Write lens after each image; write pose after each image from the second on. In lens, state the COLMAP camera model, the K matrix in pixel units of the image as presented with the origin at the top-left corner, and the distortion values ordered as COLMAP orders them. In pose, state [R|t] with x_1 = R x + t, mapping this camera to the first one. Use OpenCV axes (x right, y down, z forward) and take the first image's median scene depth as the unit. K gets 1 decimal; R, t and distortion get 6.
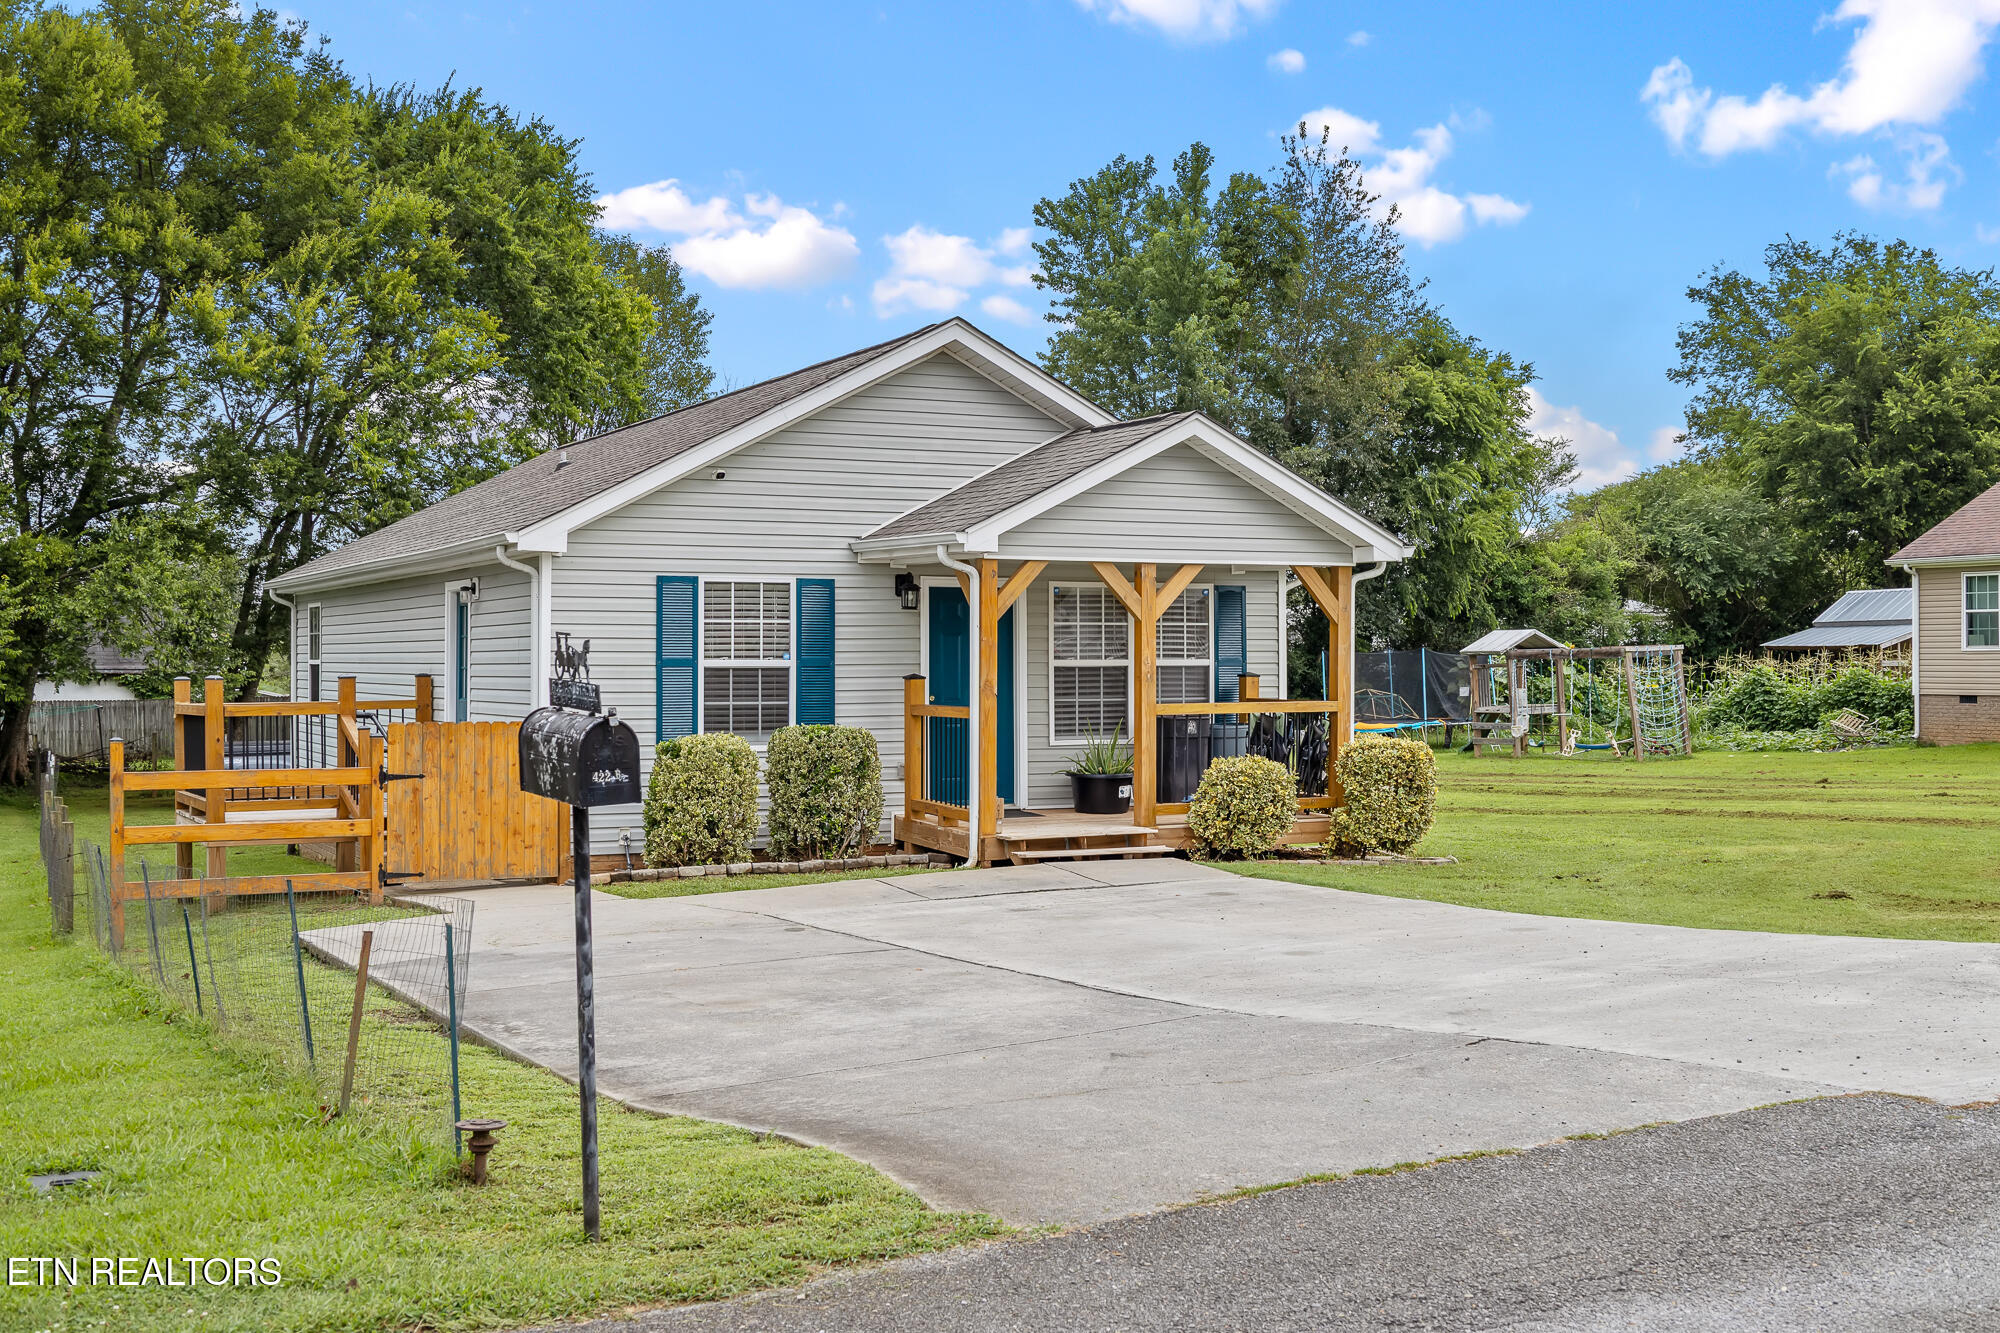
lens RADIAL K [[2255.2, 0, 1000.0], [0, 2255.2, 666.5], [0, 0, 1]] dist [0.018015, -0.008673]
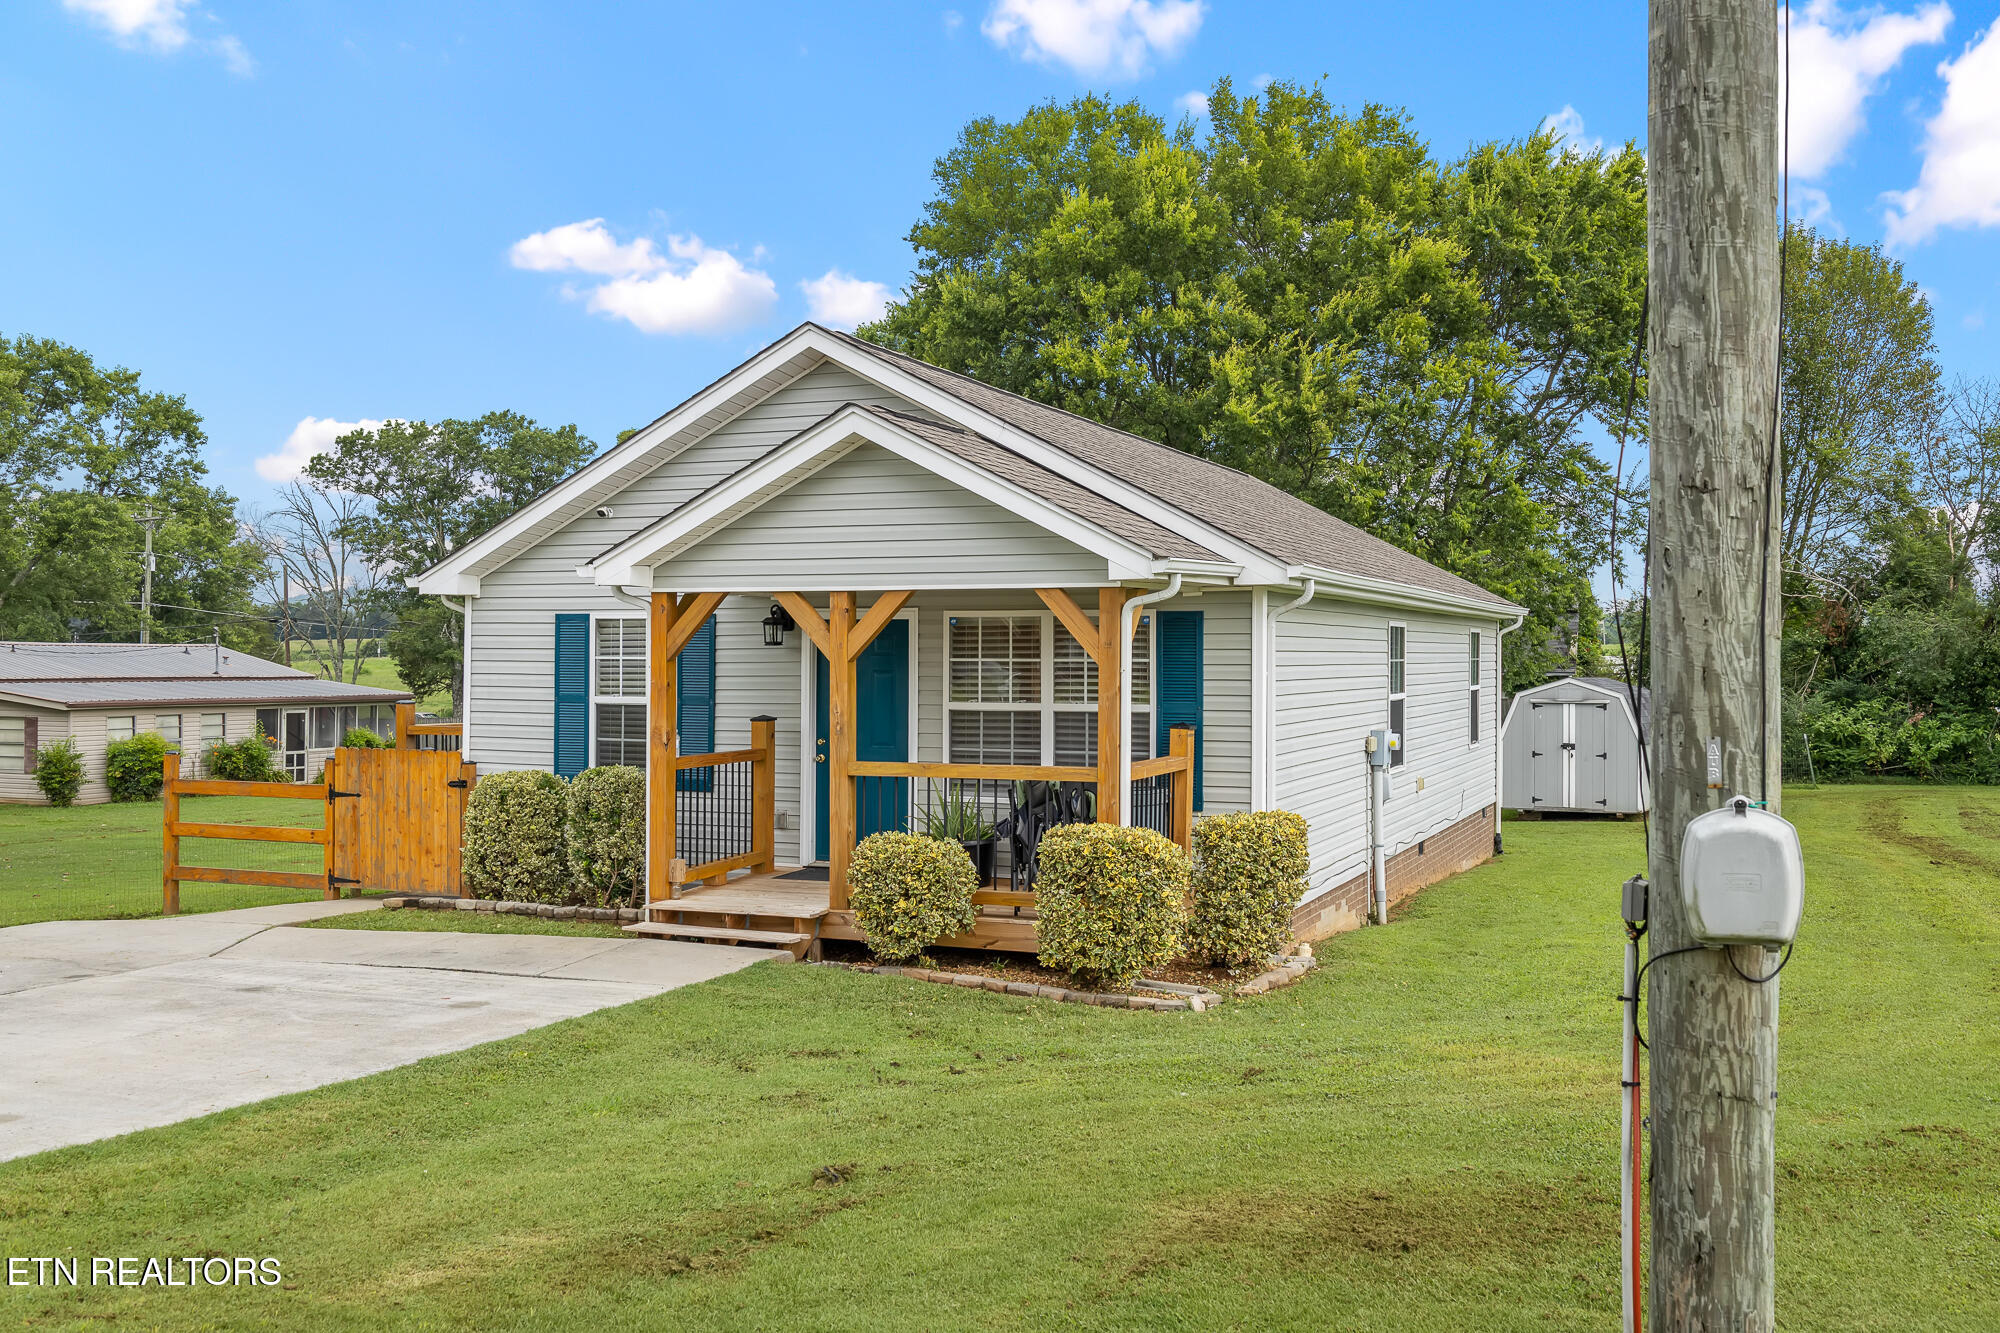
lens RADIAL K [[1862.6, 0, 1007.6], [0, 1862.6, 626.4], [0, 0, 1]] dist [-0.065752, 0.232820]
pose [[0.650883, -0.006723, -0.759148, 0.611085], [-0.006928, 0.999867, -0.014795, -0.022770], [0.759147, 0.014889, 0.650749, 0.585981]]
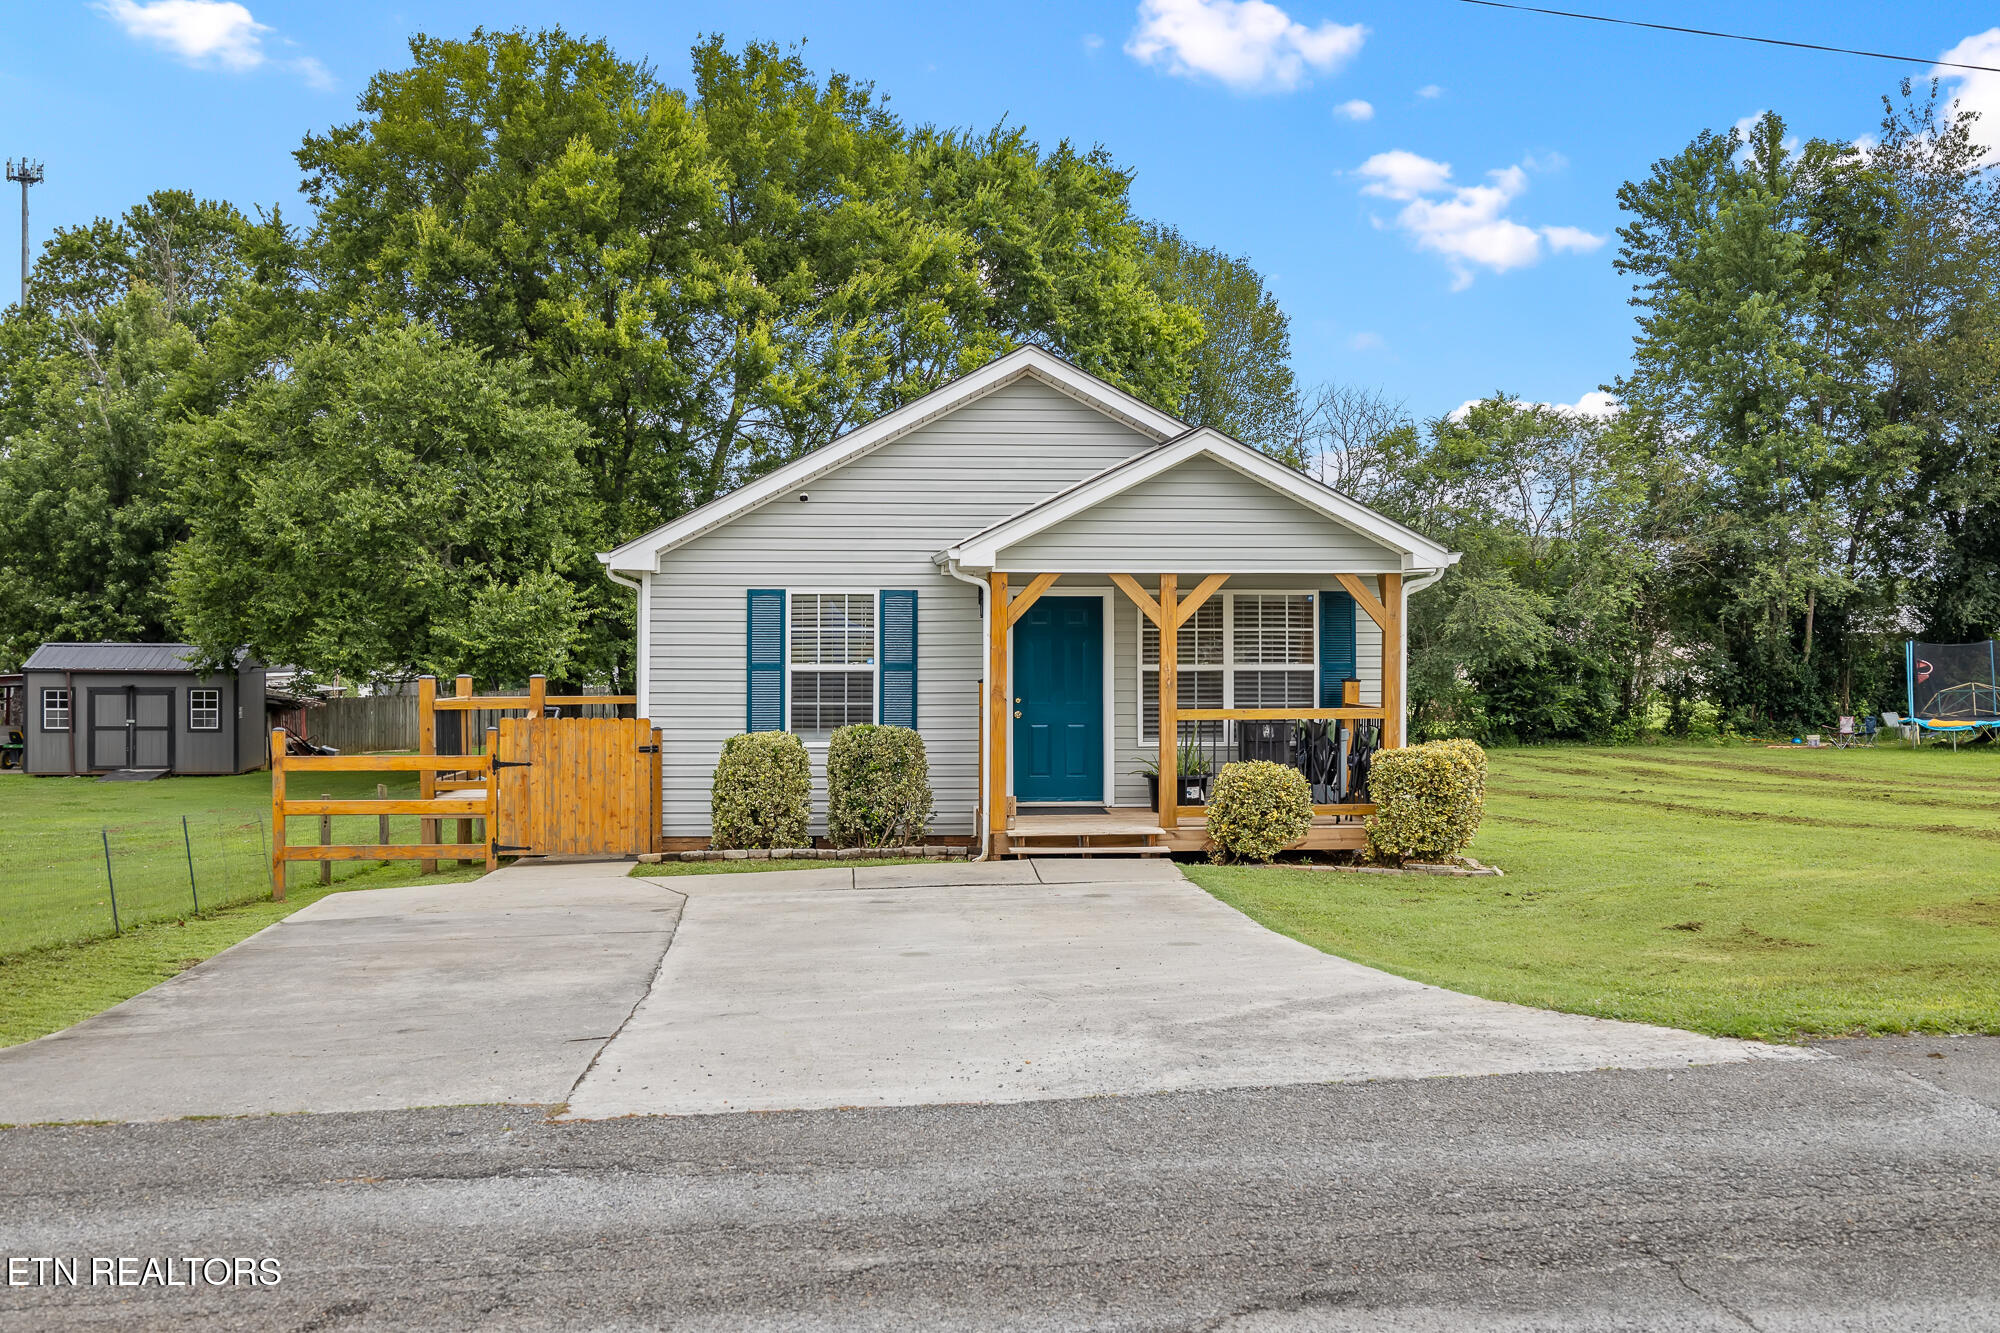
lens RADIAL K [[2197.0, 0, 1000.0], [0, 2197.0, 666.5], [0, 0, 1]] dist [0.012285, 0.003475]
pose [[0.925612, 0.005057, -0.378440, 0.366488], [-0.002408, 0.999969, 0.007472, -0.010114], [0.378466, -0.006005, 0.925596, 0.036303]]
